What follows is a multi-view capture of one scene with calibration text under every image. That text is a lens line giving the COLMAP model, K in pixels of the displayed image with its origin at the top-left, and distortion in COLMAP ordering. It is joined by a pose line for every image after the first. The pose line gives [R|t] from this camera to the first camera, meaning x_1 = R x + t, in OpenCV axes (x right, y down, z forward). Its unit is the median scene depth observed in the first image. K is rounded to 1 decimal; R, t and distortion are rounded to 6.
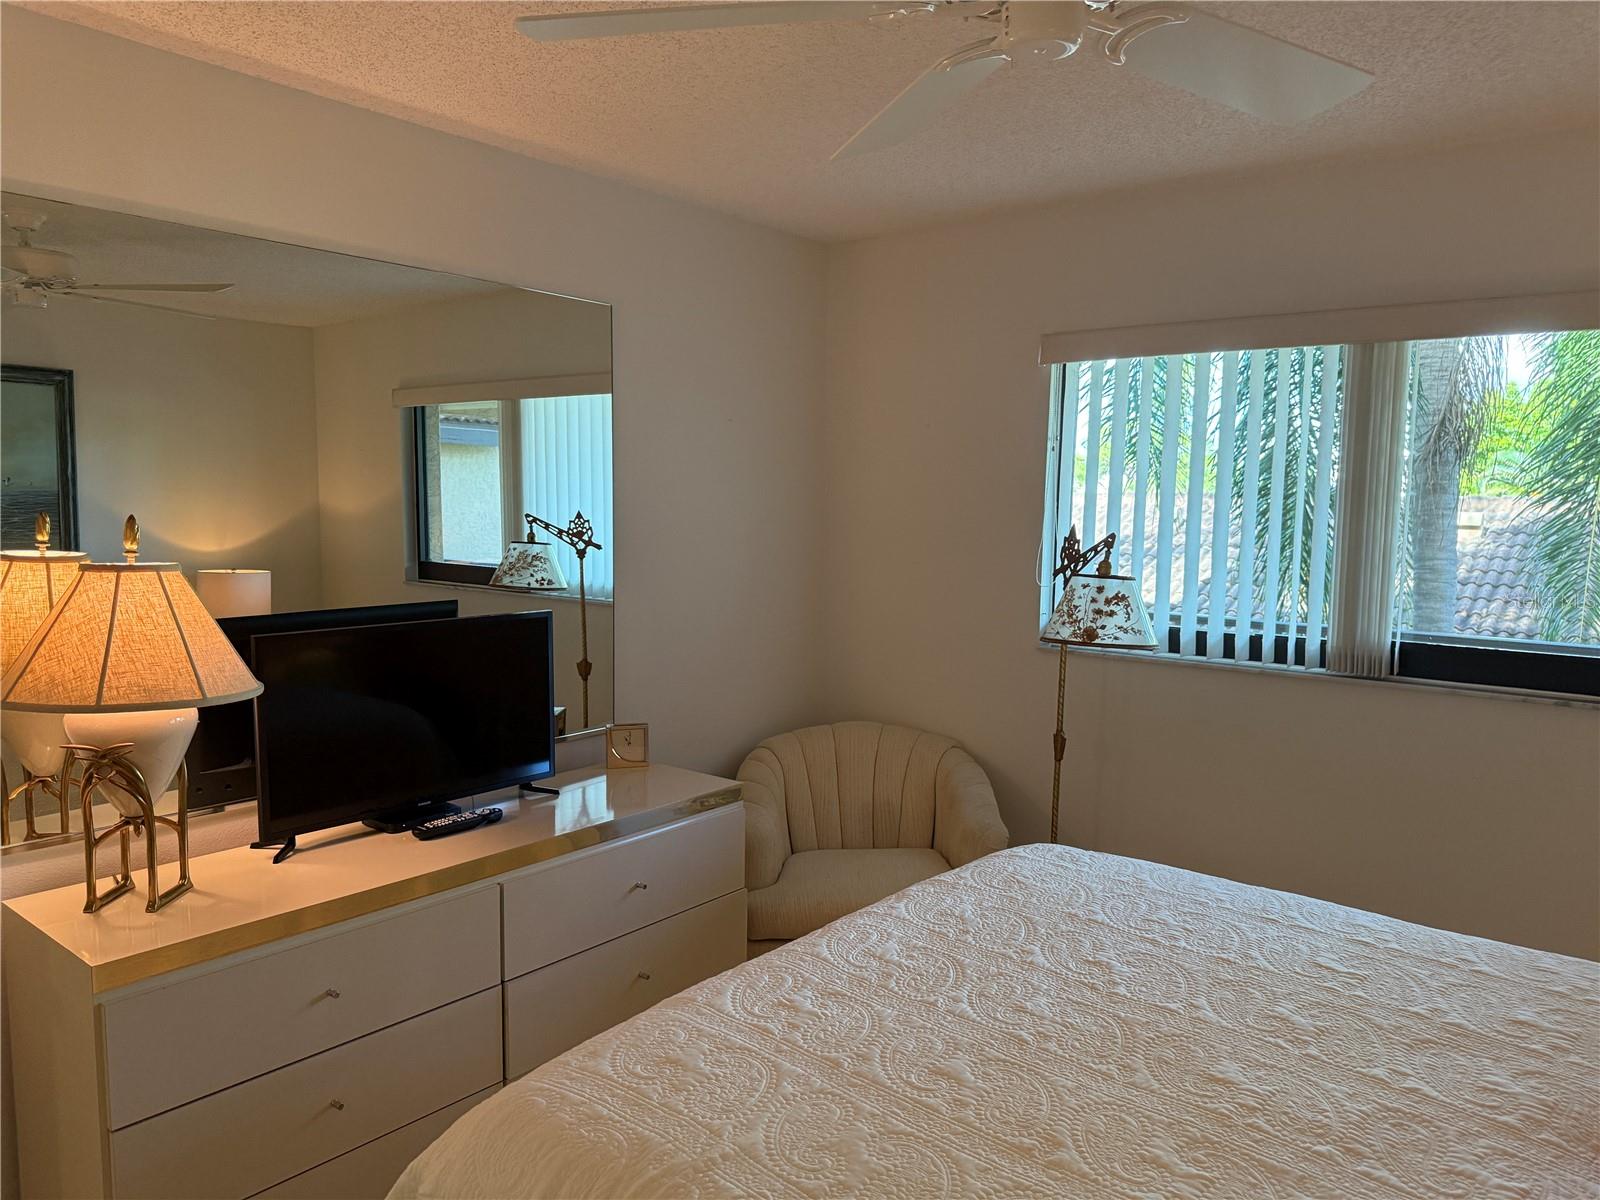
lens RADIAL K [[1144.5, 0, 805.7], [0, 1144.5, 598.0], [0, 0, 1]] dist [0.136721, -0.221867]
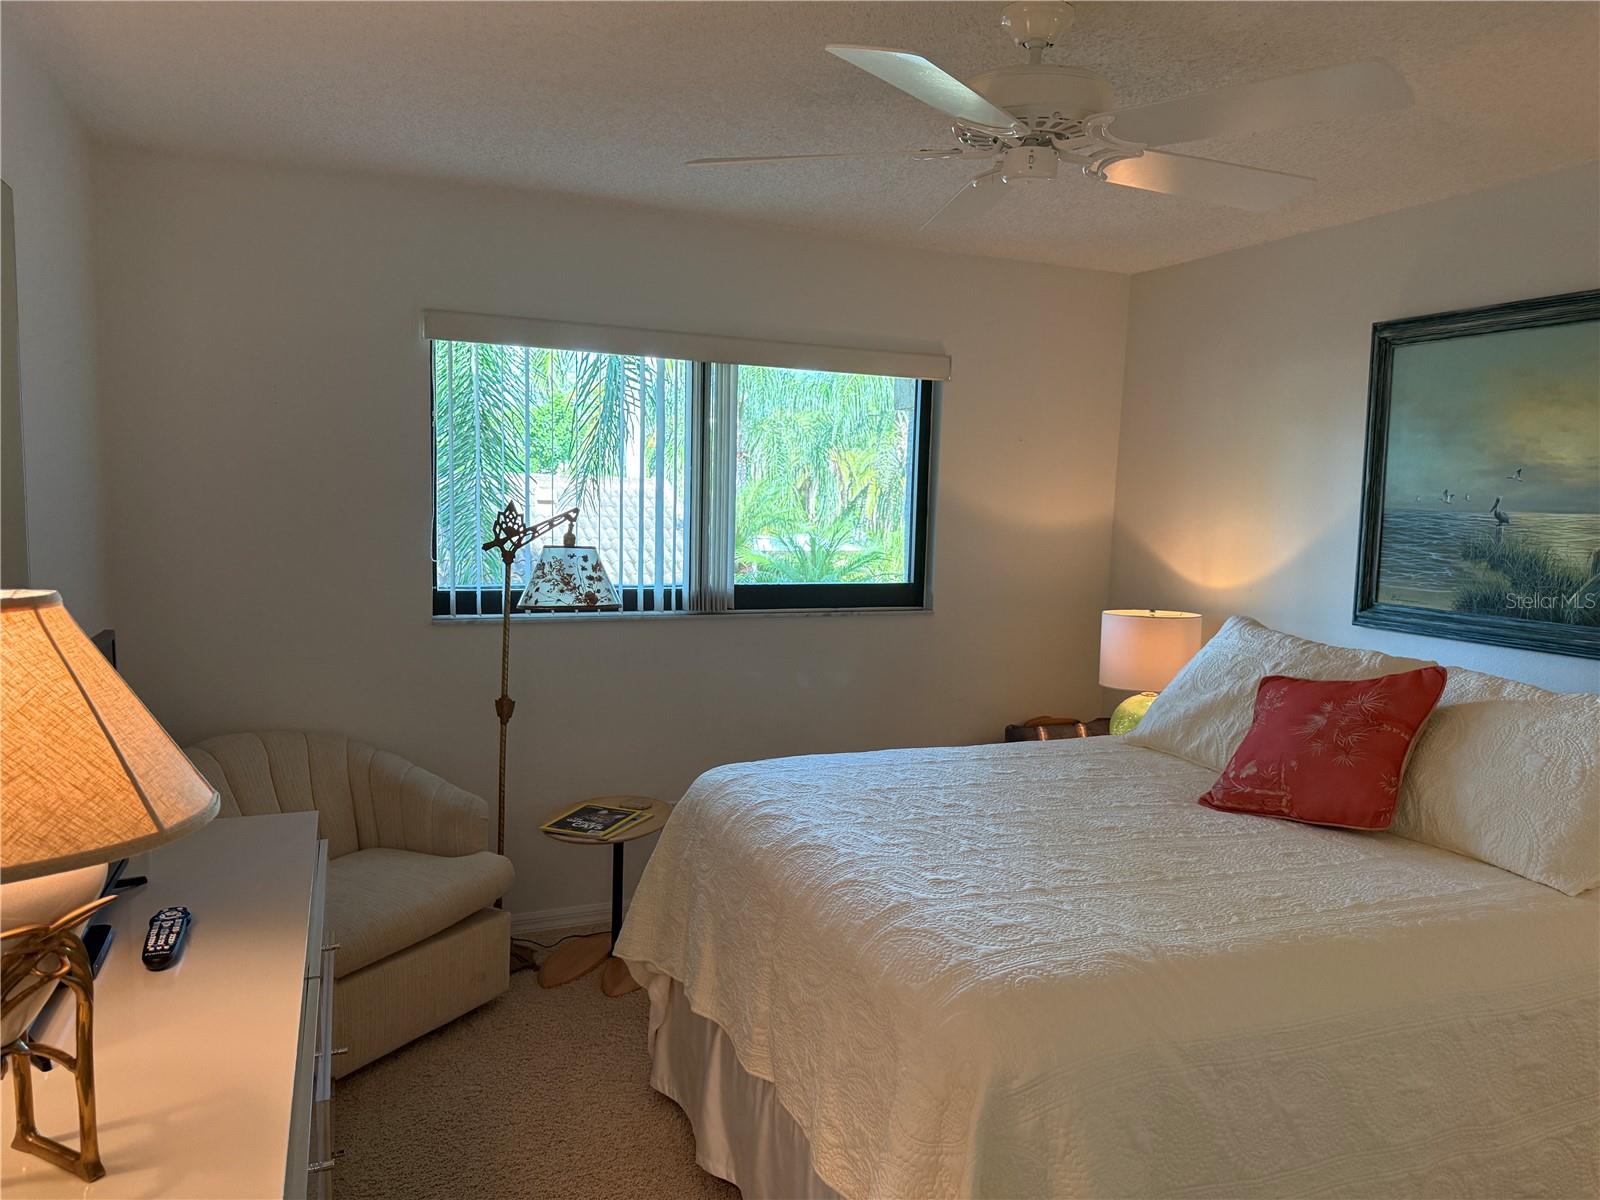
lens RADIAL K [[1144.5, 0, 805.7], [0, 1144.5, 598.0], [0, 0, 1]] dist [0.136721, -0.221867]
pose [[0.475255, -0.089799, 0.875253, -0.630684], [0.065019, 0.995643, 0.066846, -0.029888], [-0.877442, 0.025140, 0.479023, 0.276868]]
